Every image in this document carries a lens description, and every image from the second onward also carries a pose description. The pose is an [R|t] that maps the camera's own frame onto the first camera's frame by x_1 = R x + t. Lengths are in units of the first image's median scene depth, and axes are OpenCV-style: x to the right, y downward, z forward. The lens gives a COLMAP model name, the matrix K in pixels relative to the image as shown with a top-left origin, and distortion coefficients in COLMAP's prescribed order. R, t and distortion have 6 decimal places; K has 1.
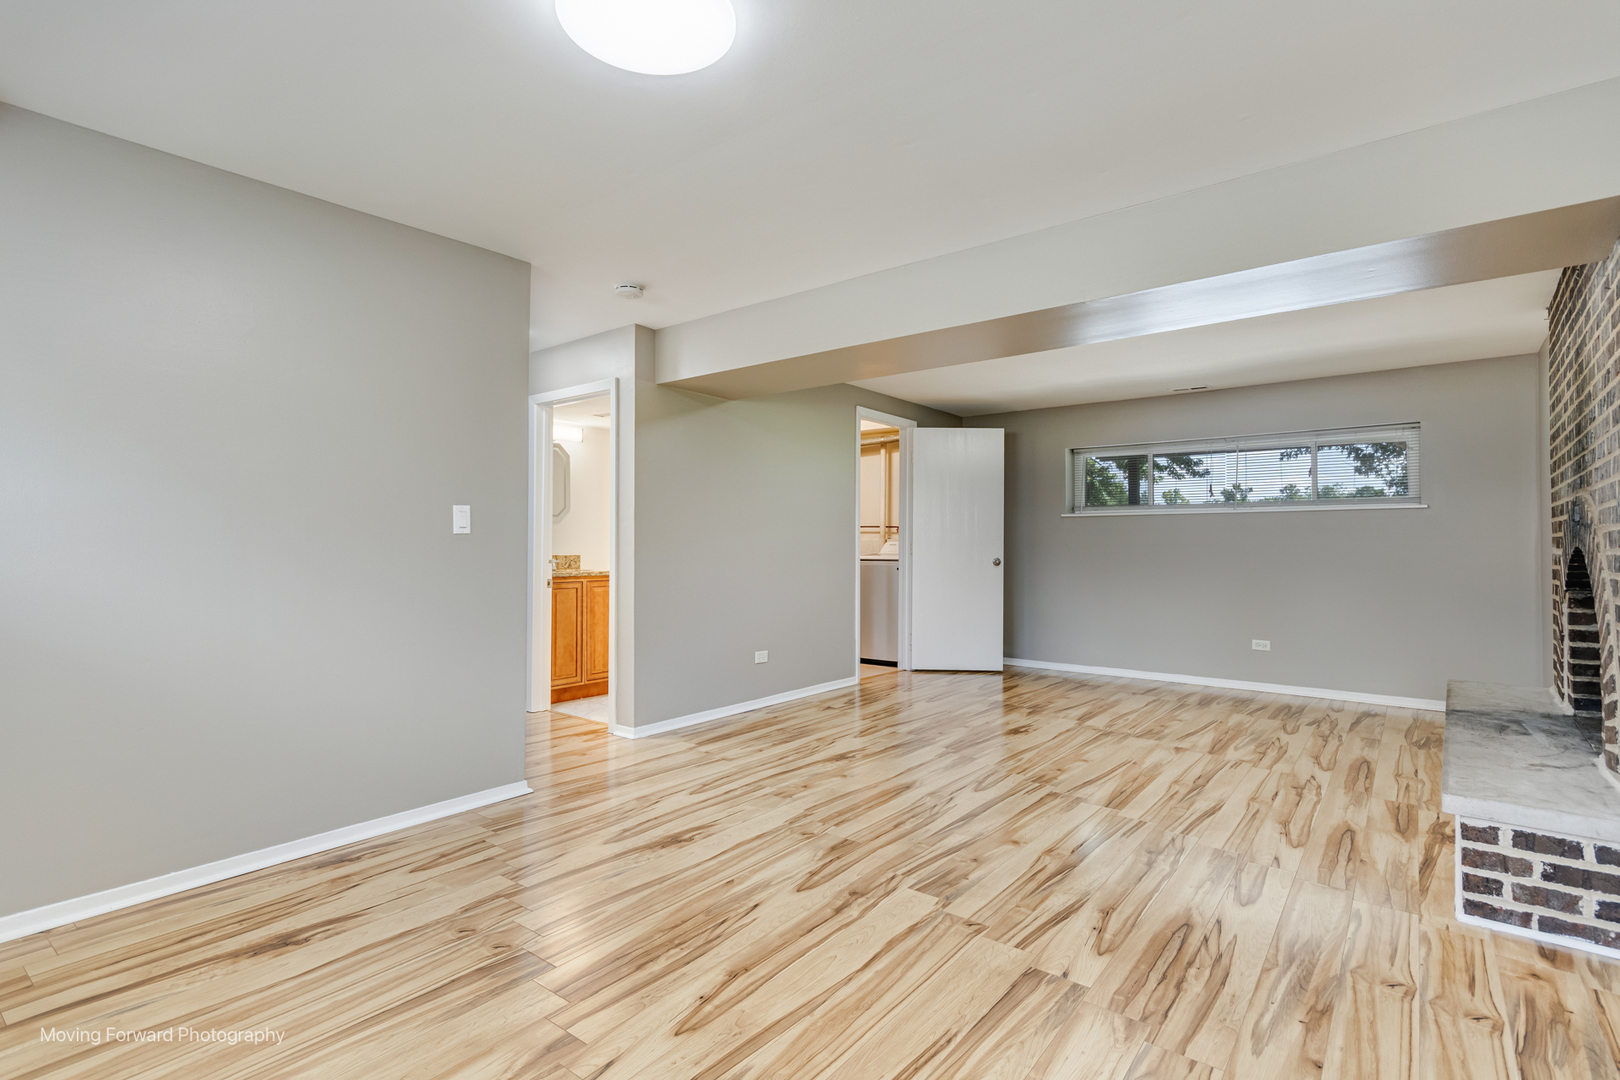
lens RADIAL K [[785.3, 0, 817.9], [0, 785.3, 535.6], [0, 0, 1]] dist [0.004723, 0.001881]
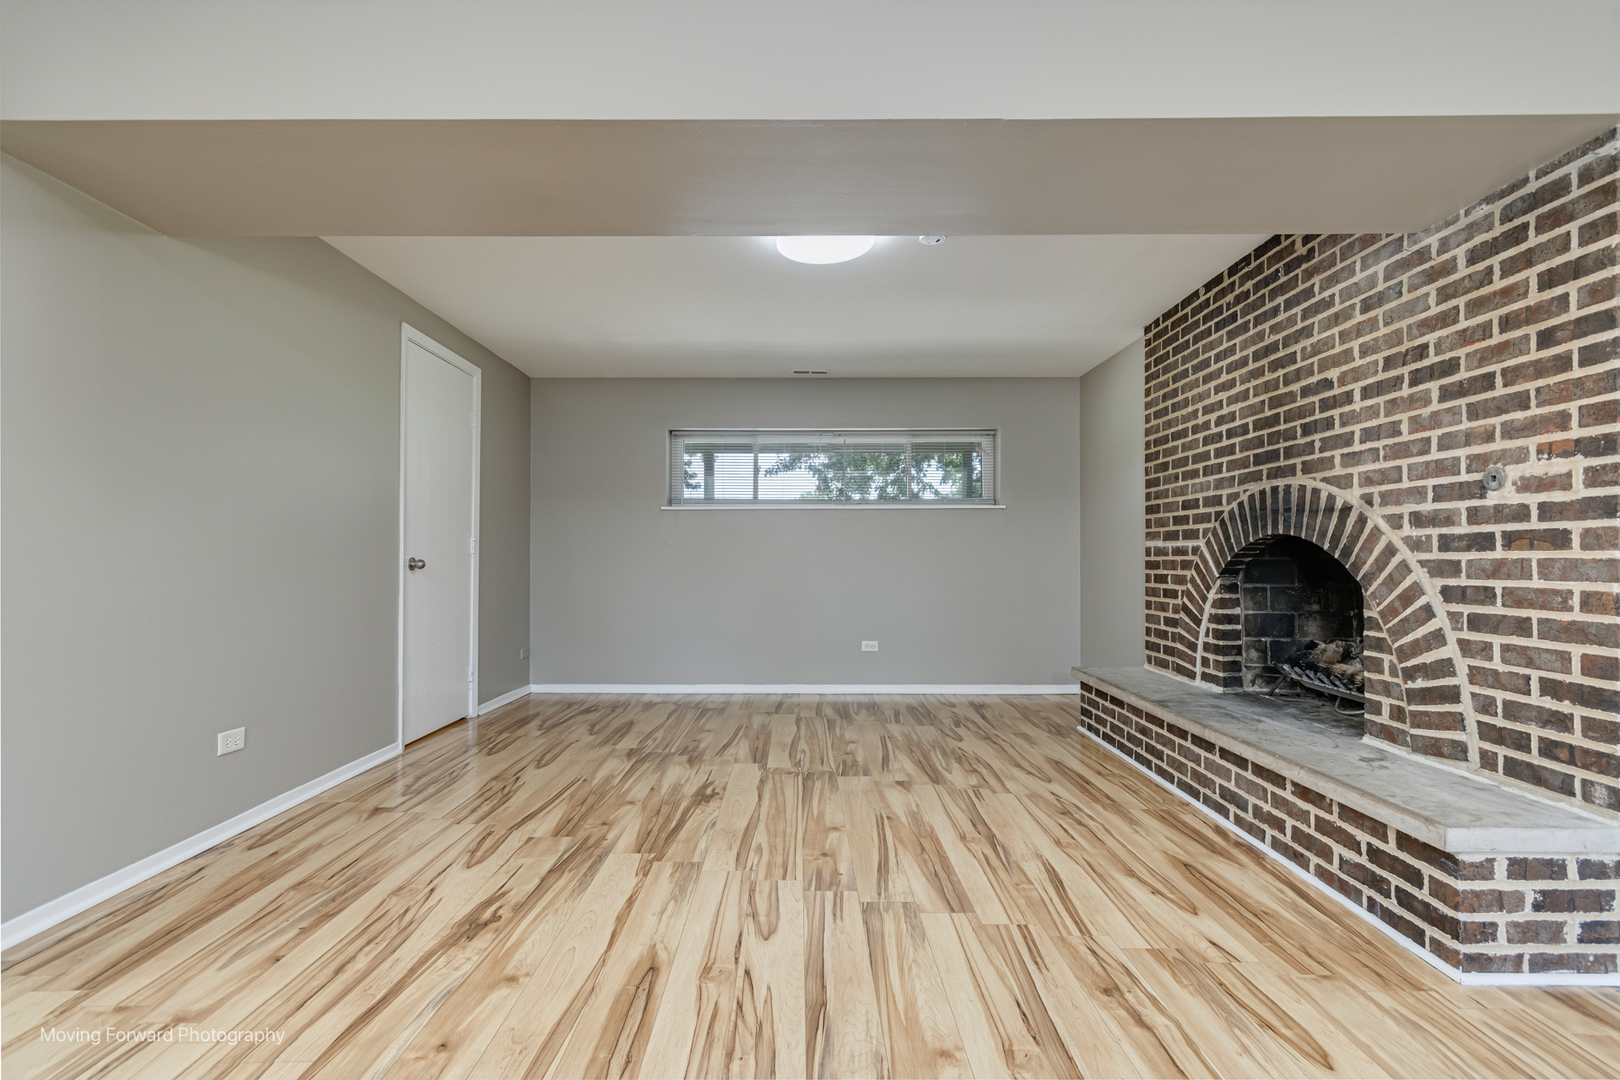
lens RADIAL K [[751.0, 0, 812.1], [0, 751.0, 550.9], [0, 0, 1]] dist [0.002965, 0.000866]
pose [[0.784754, 0.002730, 0.619802, -0.131015], [-0.005843, 0.999978, 0.002993, 0.036342], [-0.619780, -0.005970, 0.784753, 0.587887]]
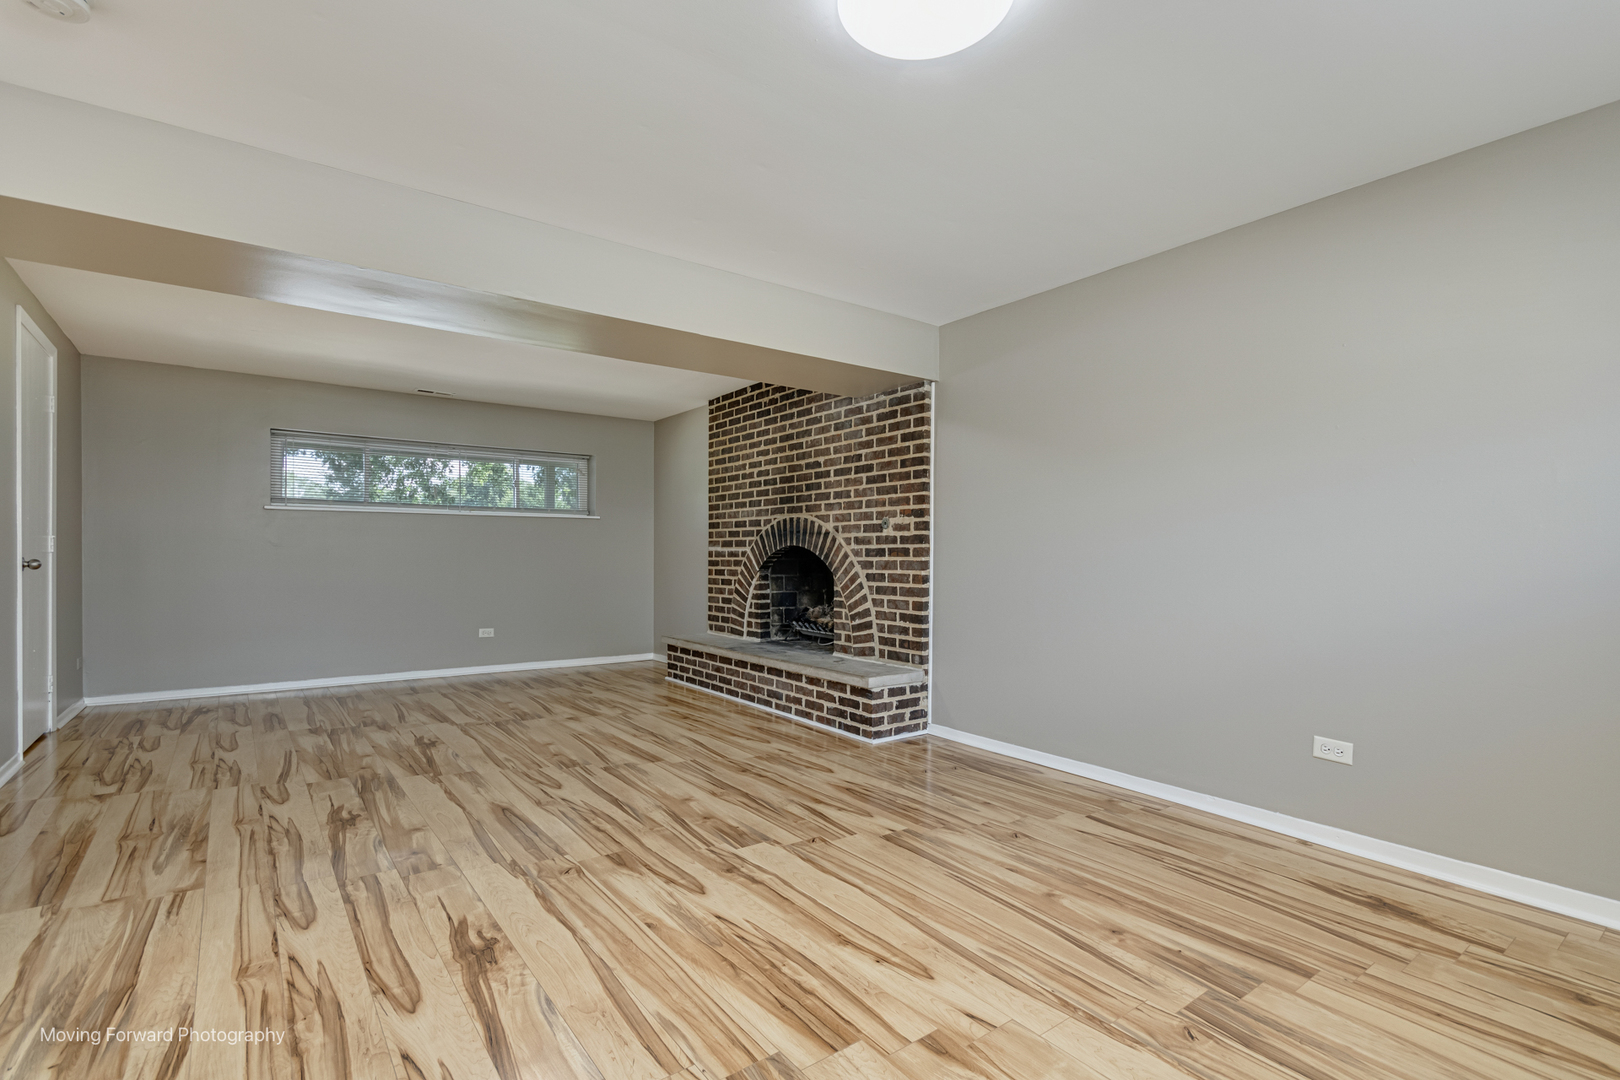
lens RADIAL K [[751.0, 0, 809.8], [0, 751.0, 554.6], [0, 0, 1]] dist [0.002965, 0.000866]
pose [[0.262085, 0.000017, 0.965045, -0.676708], [-0.016327, 0.999857, 0.004416, 0.026575], [-0.964907, -0.016914, 0.262048, 0.498152]]
